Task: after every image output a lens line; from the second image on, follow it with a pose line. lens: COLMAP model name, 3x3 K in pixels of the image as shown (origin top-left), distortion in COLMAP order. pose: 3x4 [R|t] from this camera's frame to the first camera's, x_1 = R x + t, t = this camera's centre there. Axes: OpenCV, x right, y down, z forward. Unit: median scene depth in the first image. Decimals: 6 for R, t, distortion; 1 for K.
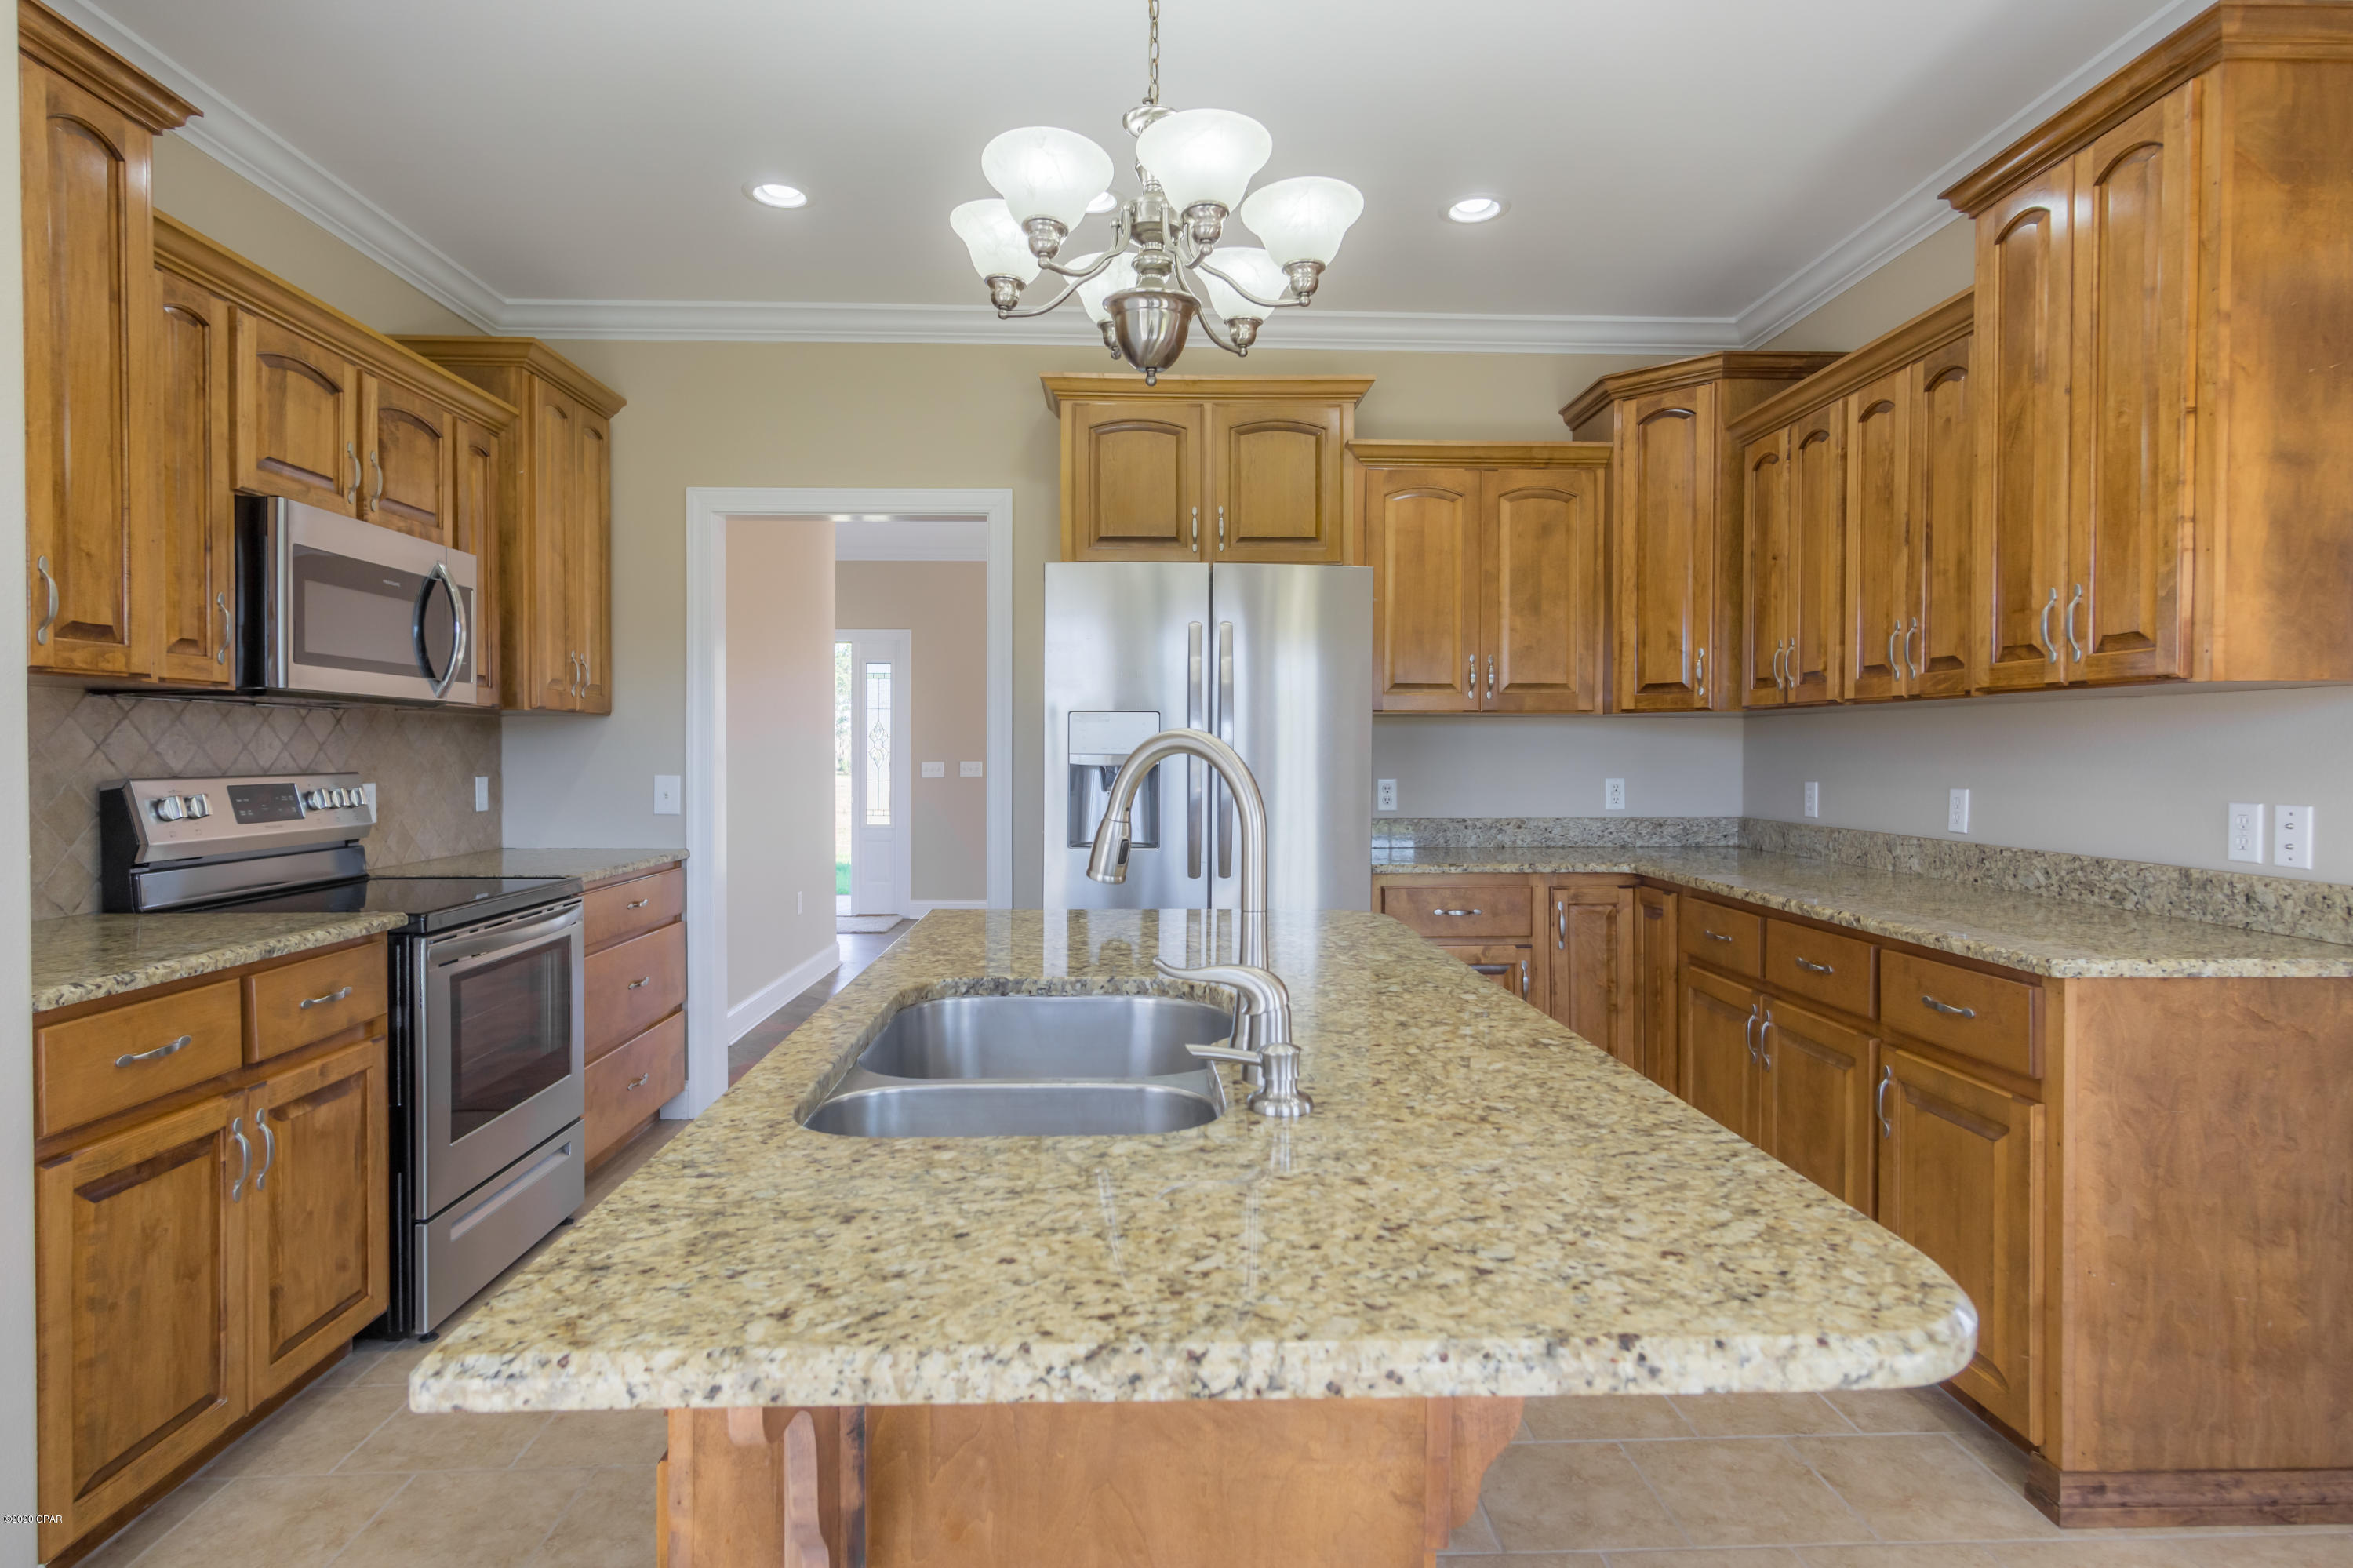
lens RADIAL K [[1243.4, 0, 1180.5], [0, 1243.4, 764.0], [0, 0, 1]] dist [-0.000875, -0.000085]
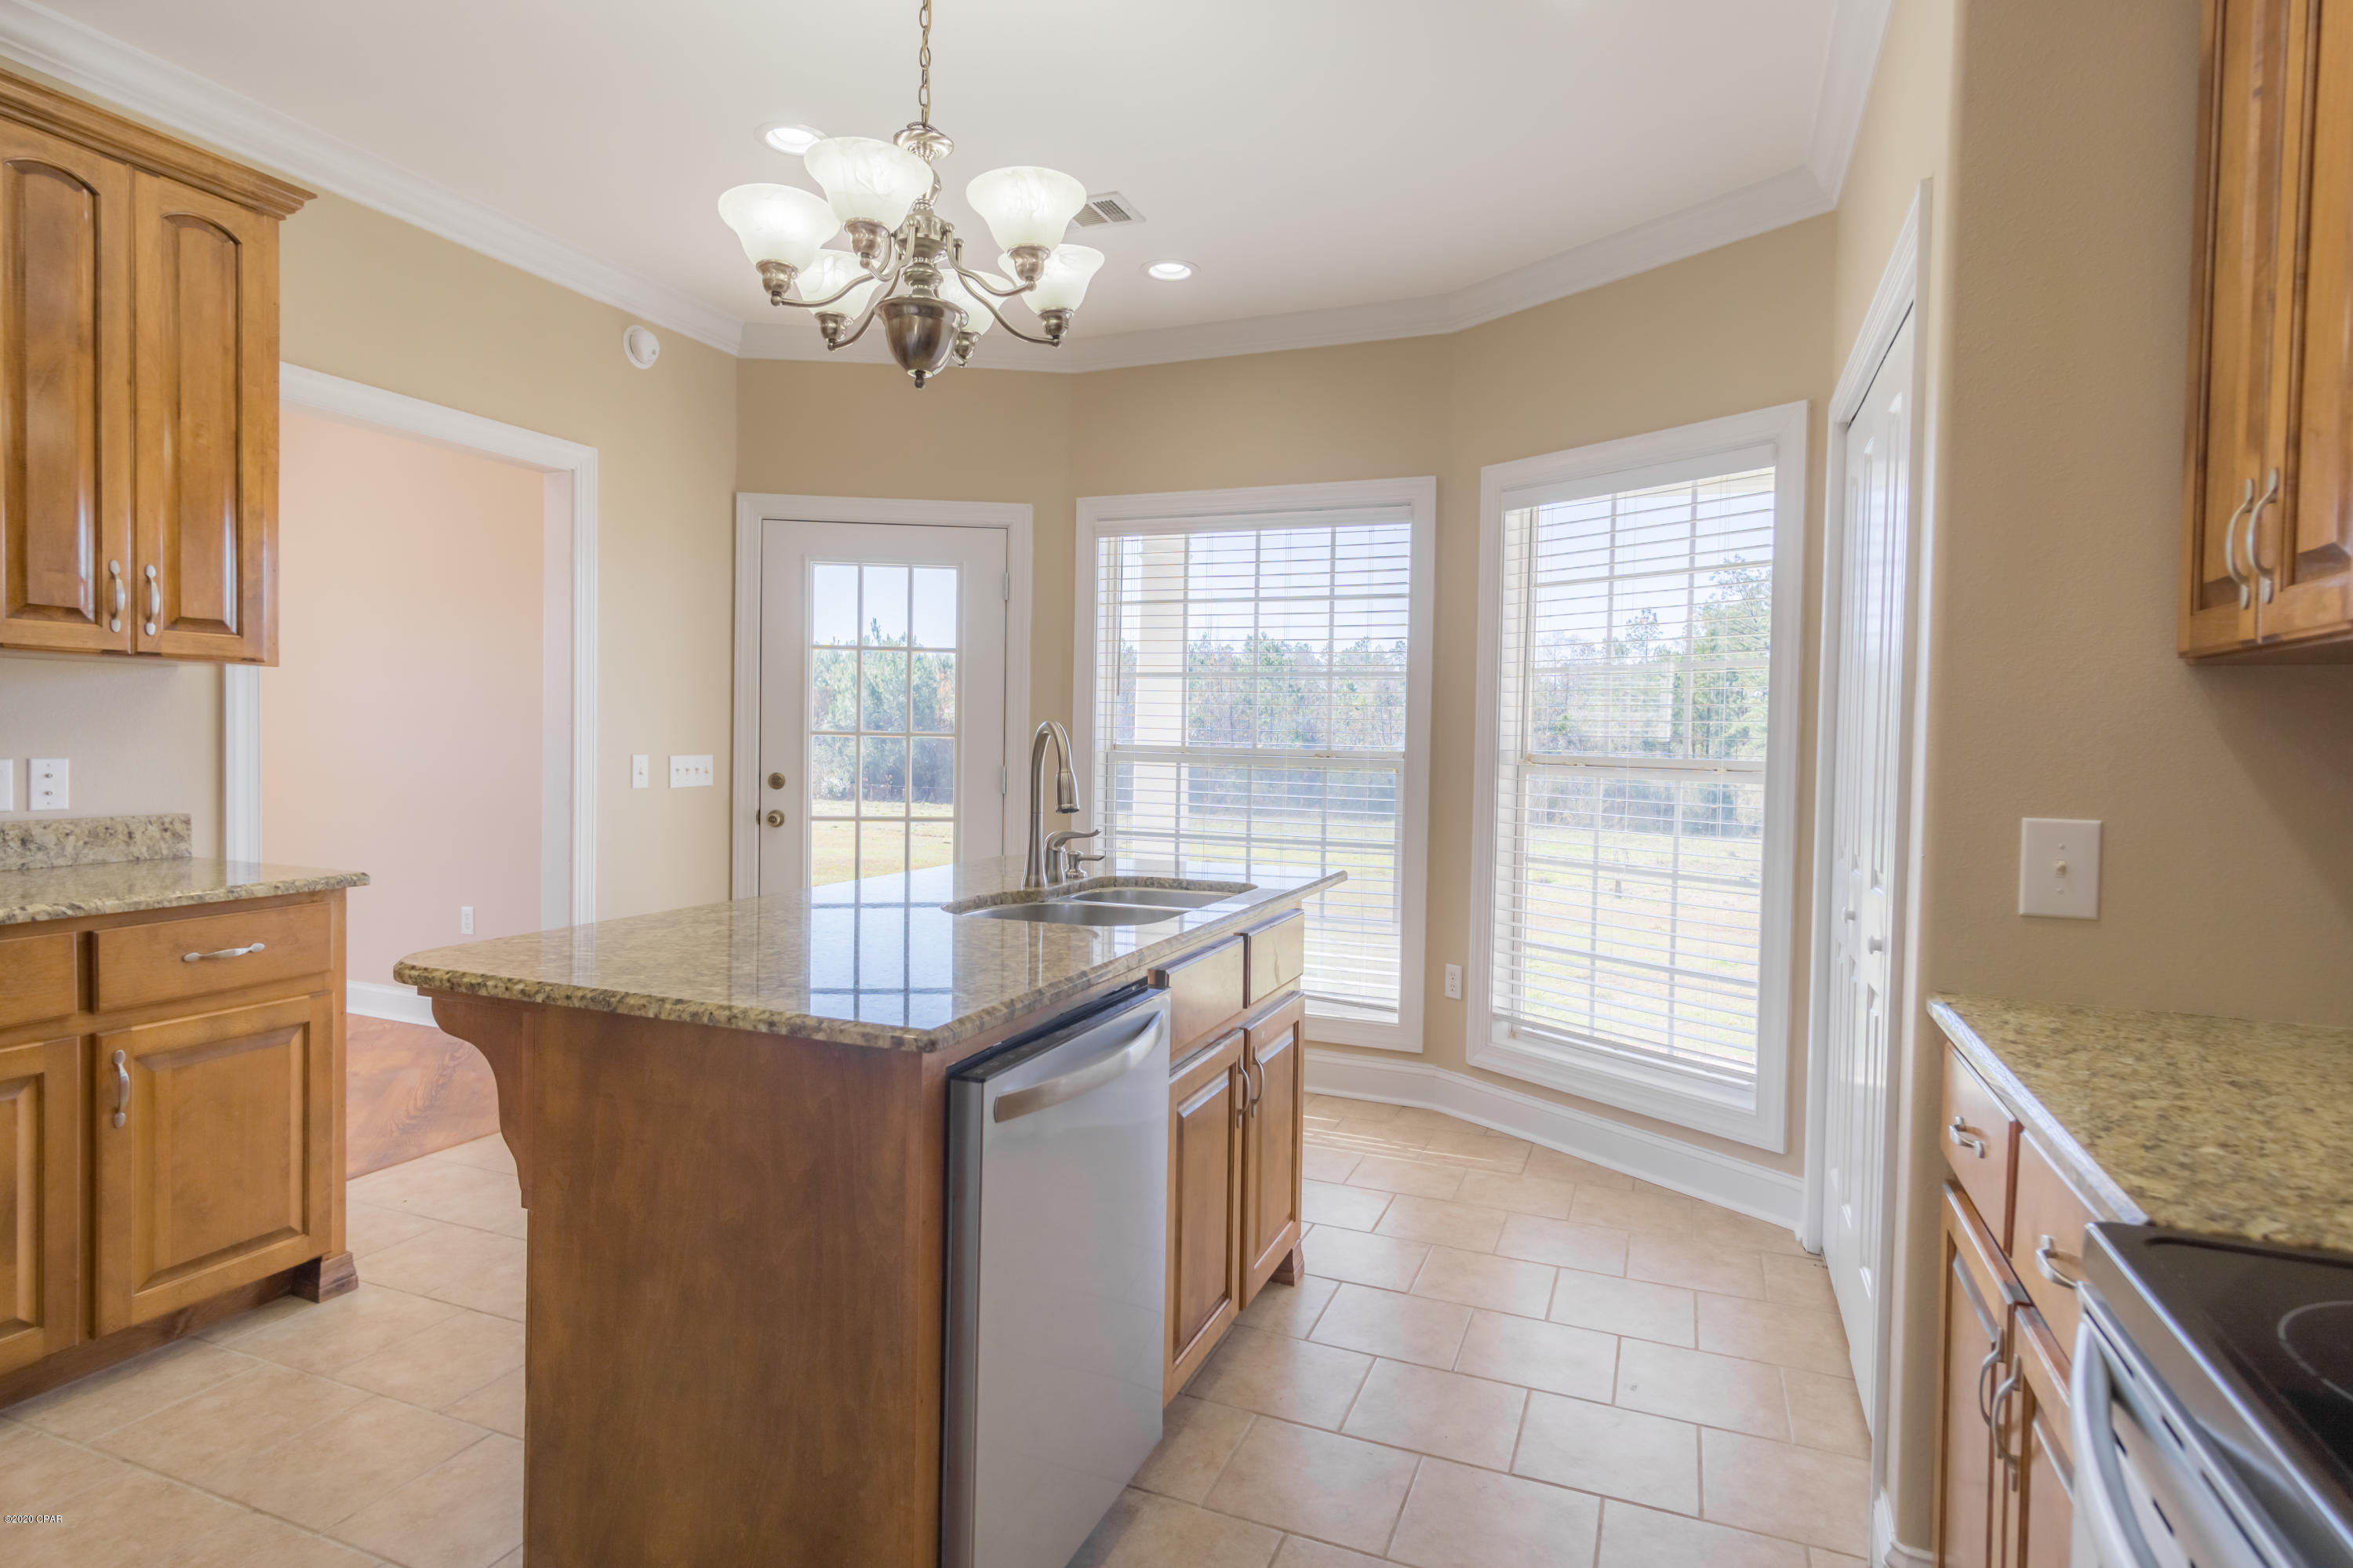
lens RADIAL K [[1243.4, 0, 1180.5], [0, 1243.4, 764.0], [0, 0, 1]] dist [-0.000875, -0.000085]
pose [[-0.911228, -0.028867, 0.410890, -0.585170], [-0.016339, 0.999289, 0.033971, -0.019498], [-0.411579, 0.024242, -0.911052, 1.642596]]
